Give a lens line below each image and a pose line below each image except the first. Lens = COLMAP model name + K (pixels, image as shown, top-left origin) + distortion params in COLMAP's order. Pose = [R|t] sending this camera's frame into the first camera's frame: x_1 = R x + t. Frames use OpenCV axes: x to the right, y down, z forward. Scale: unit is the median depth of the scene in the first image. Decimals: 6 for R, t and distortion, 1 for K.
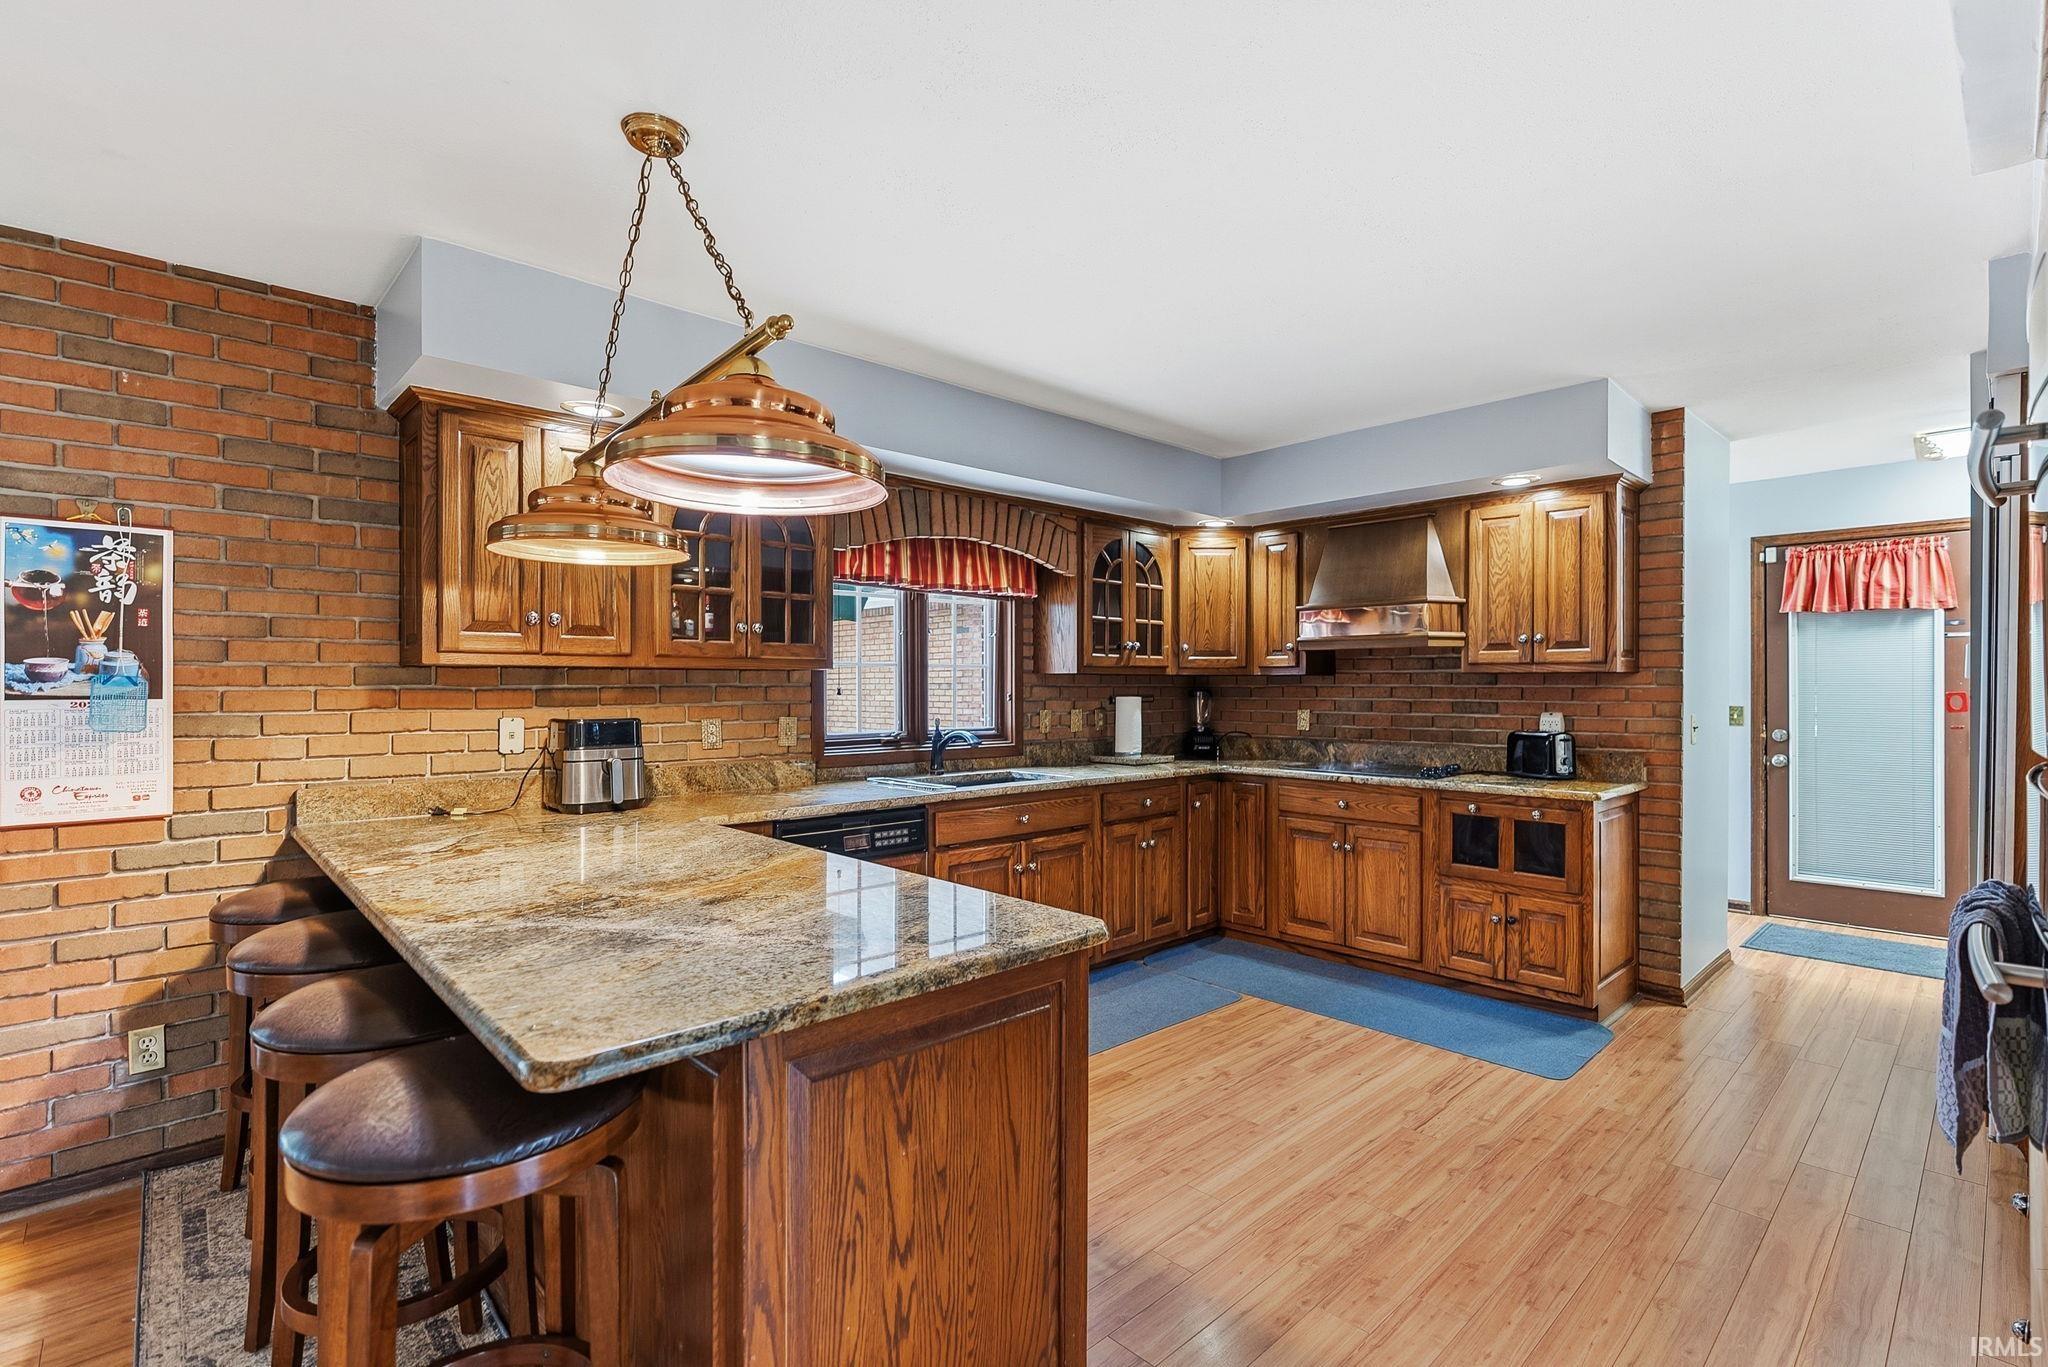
lens RADIAL K [[950.3, 0, 1024.8], [0, 950.3, 690.2], [0, 0, 1]] dist [-0.000542, -0.000007]
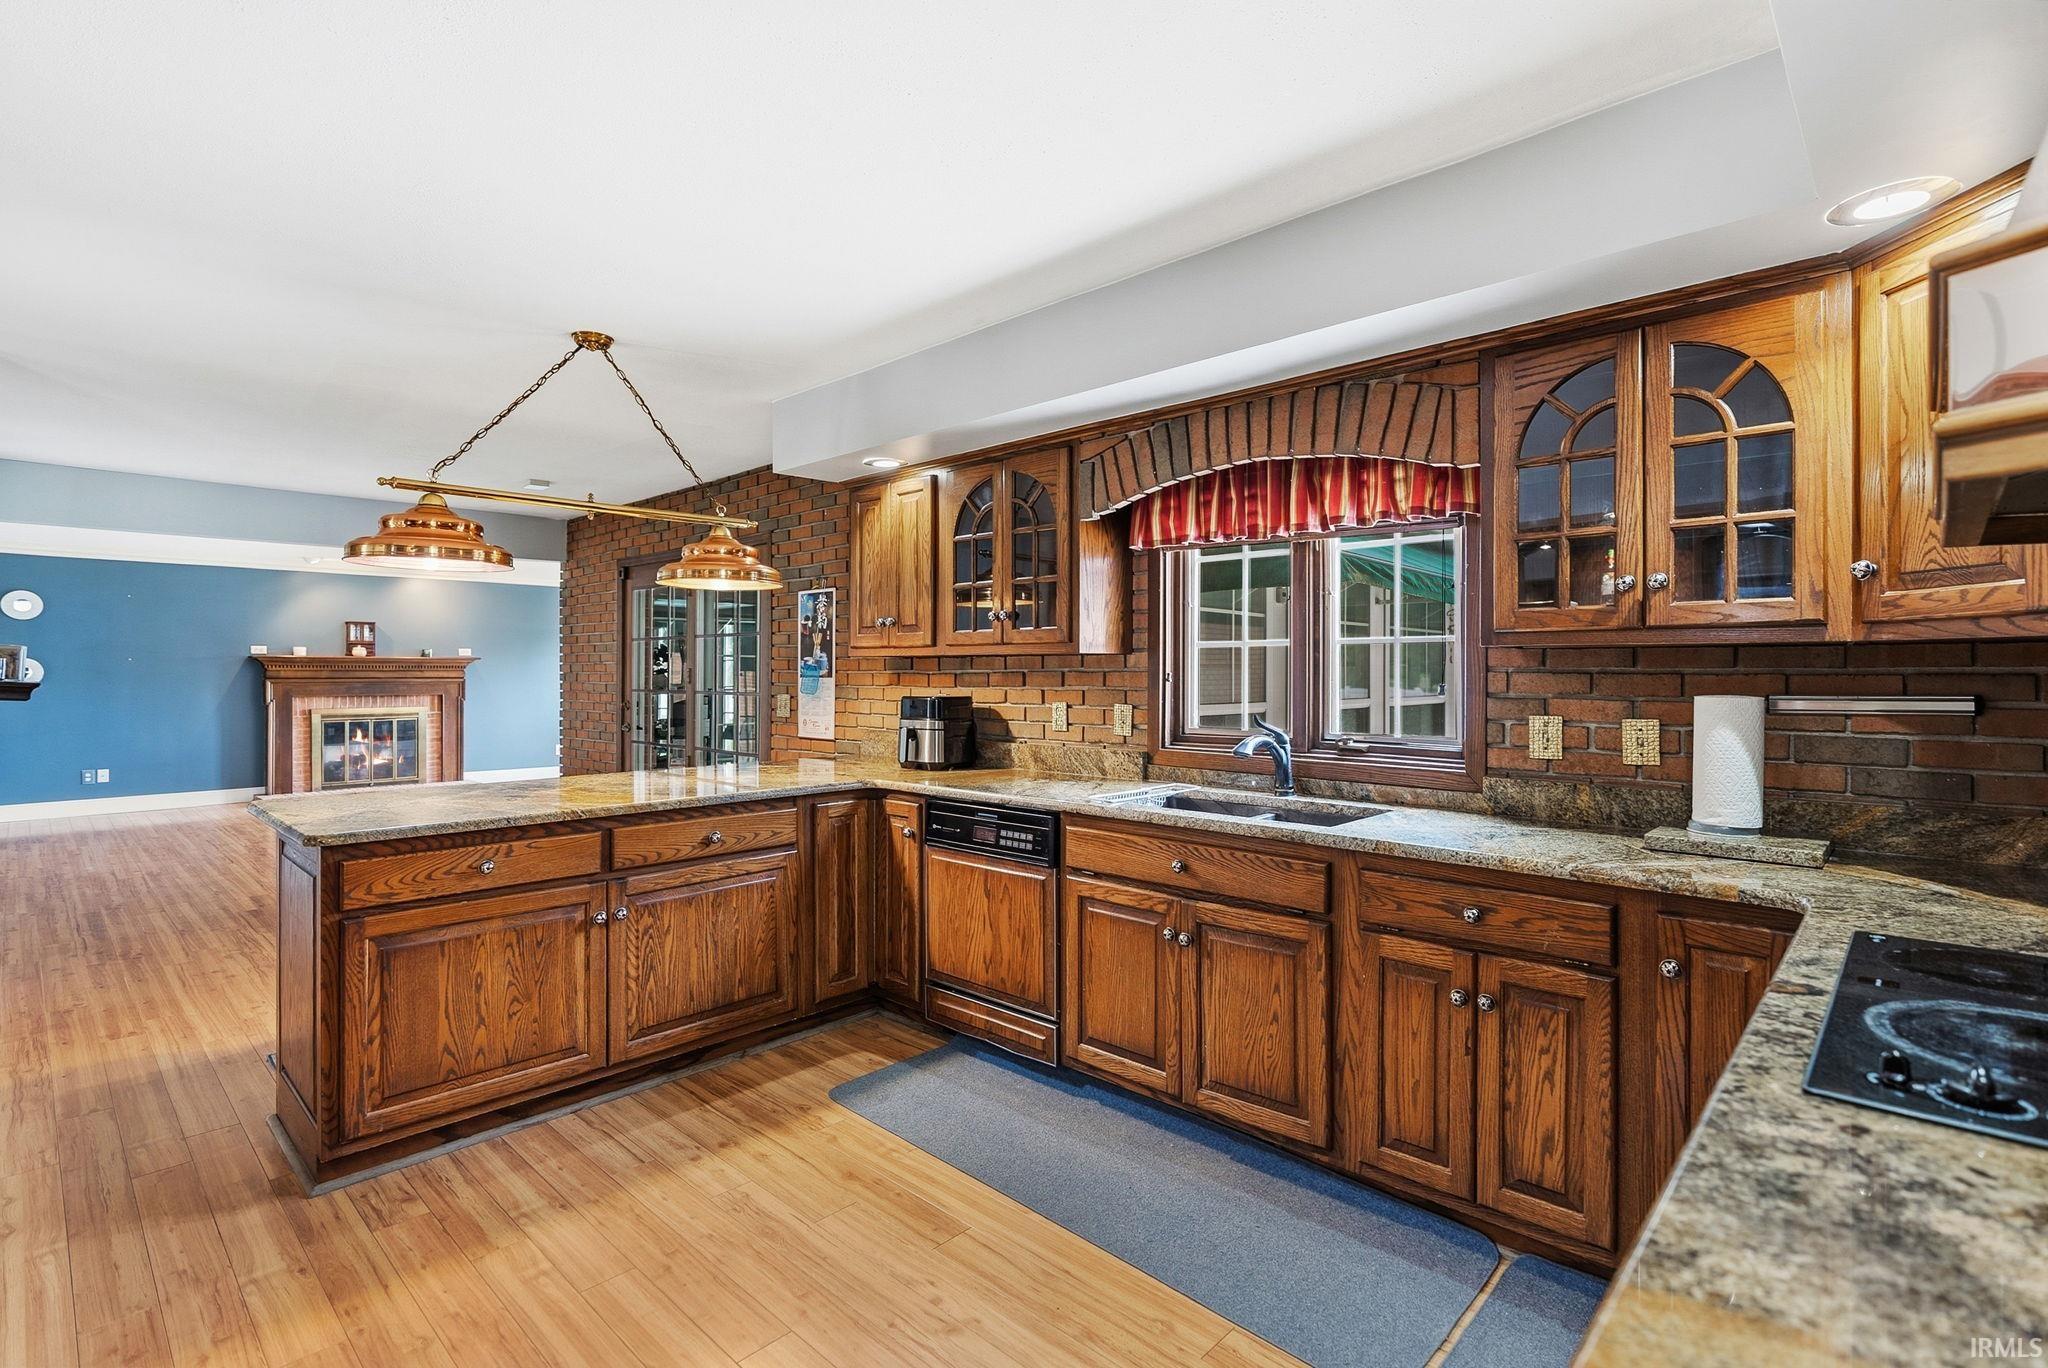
lens RADIAL K [[950.3, 0, 1032.0], [0, 950.3, 671.6], [0, 0, 1]] dist [-0.000542, -0.000007]
pose [[0.072740, -0.000140, -0.997351, 0.725667], [-0.005922, 0.999982, -0.000572, -0.002975], [0.997333, 0.005947, 0.072738, 0.910444]]
